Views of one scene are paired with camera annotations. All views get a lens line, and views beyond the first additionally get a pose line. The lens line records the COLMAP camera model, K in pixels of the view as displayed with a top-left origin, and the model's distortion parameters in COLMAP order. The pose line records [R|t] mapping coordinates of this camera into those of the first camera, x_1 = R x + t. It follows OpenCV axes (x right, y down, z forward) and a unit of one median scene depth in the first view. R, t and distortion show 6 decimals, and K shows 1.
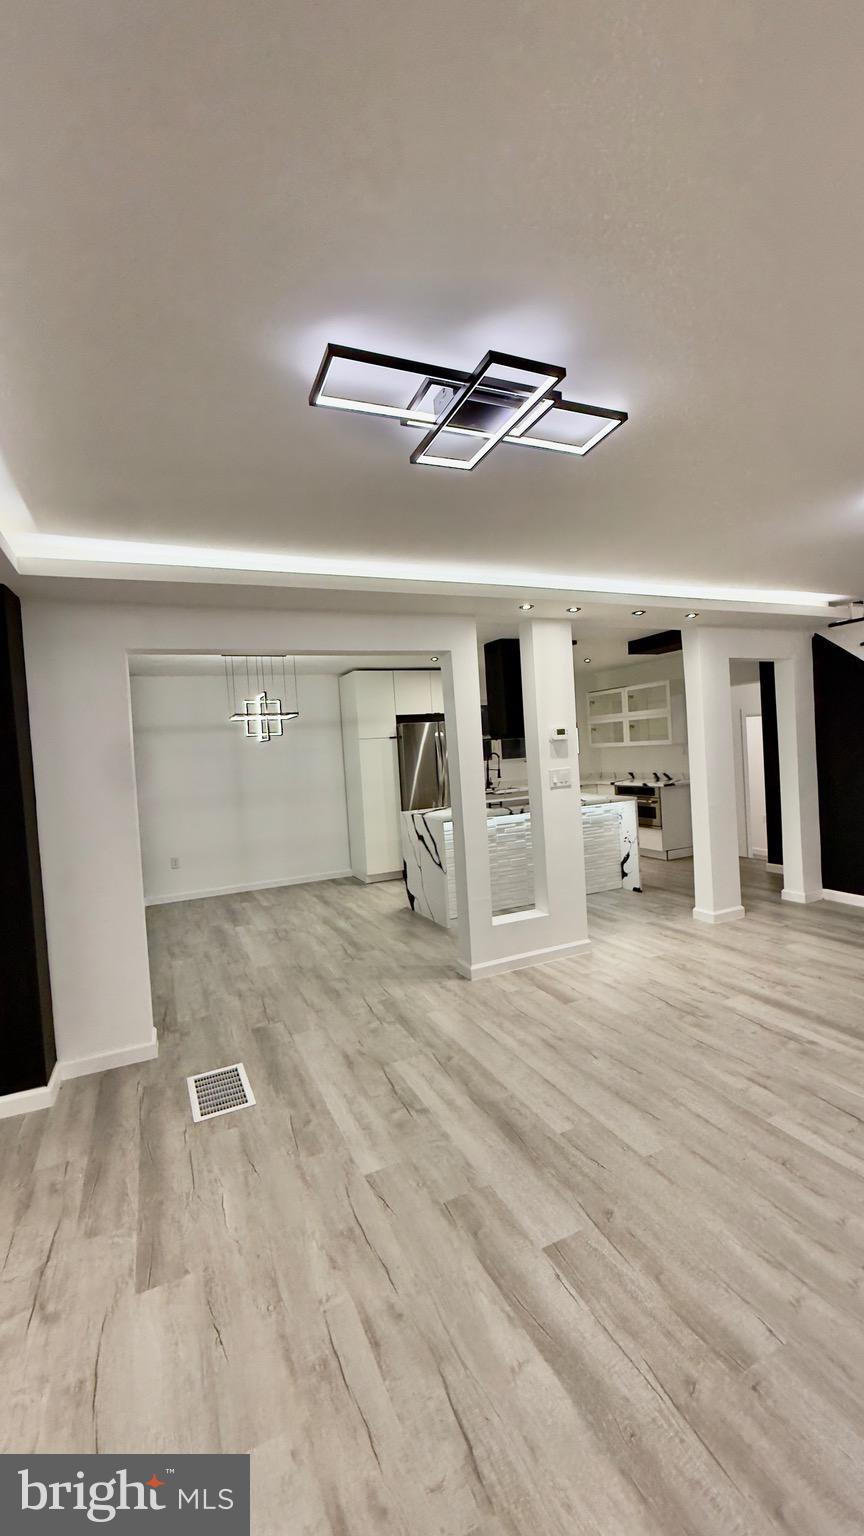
lens RADIAL K [[610.7, 0, 441.5], [0, 610.7, 773.1], [0, 0, 1]] dist [-0.000781, -0.000205]
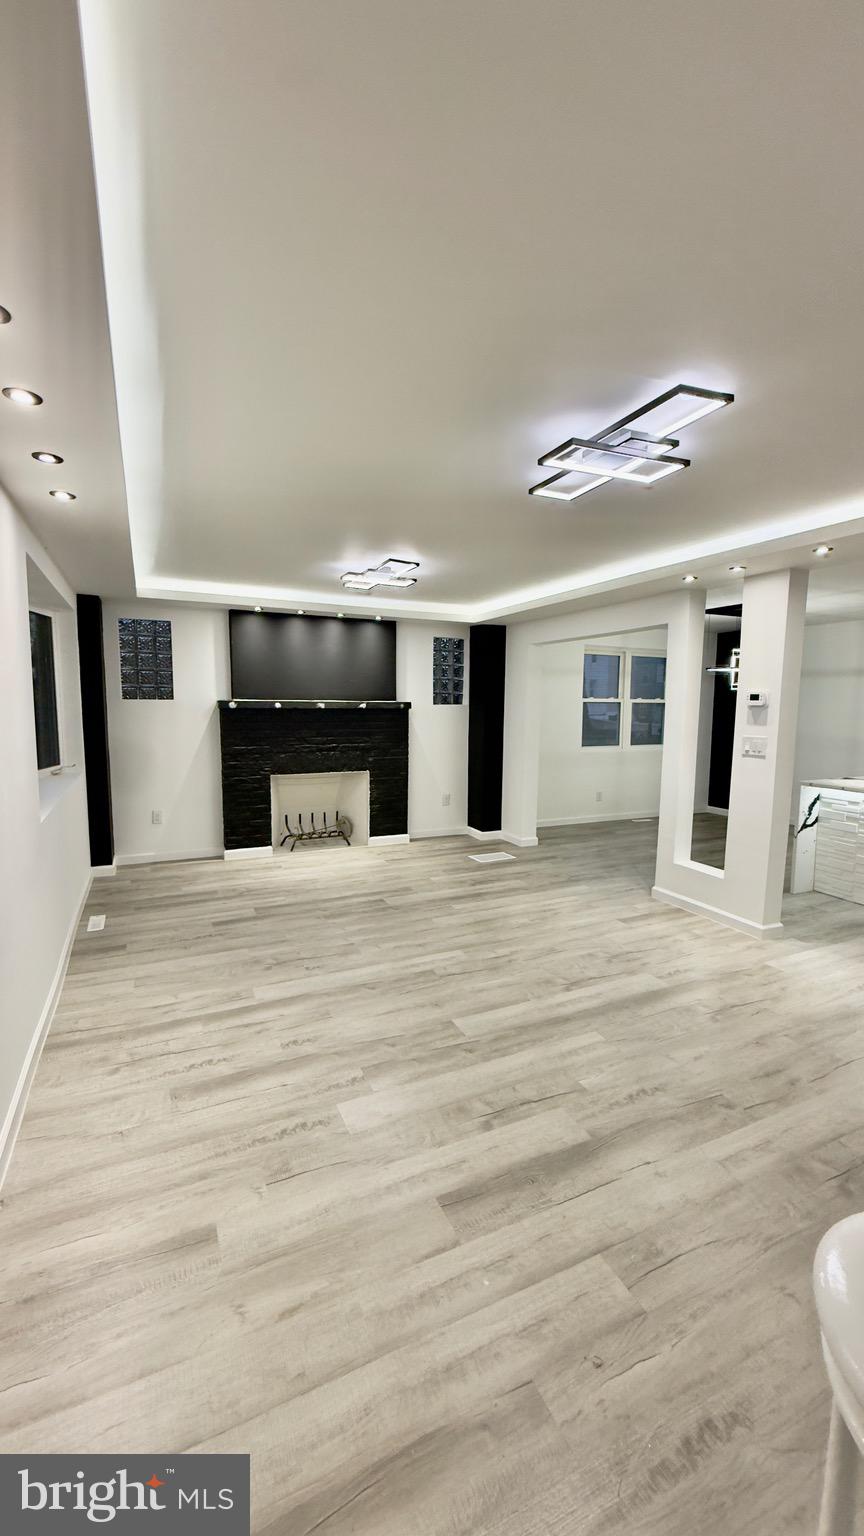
lens RADIAL K [[610.7, 0, 435.8], [0, 610.7, 764.3], [0, 0, 1]] dist [-0.000781, -0.000205]
pose [[0.012057, 0.162693, -0.986603, 2.130661], [-0.049604, 0.985557, 0.161915, -0.177691], [0.998696, 0.046988, 0.019953, 0.924926]]
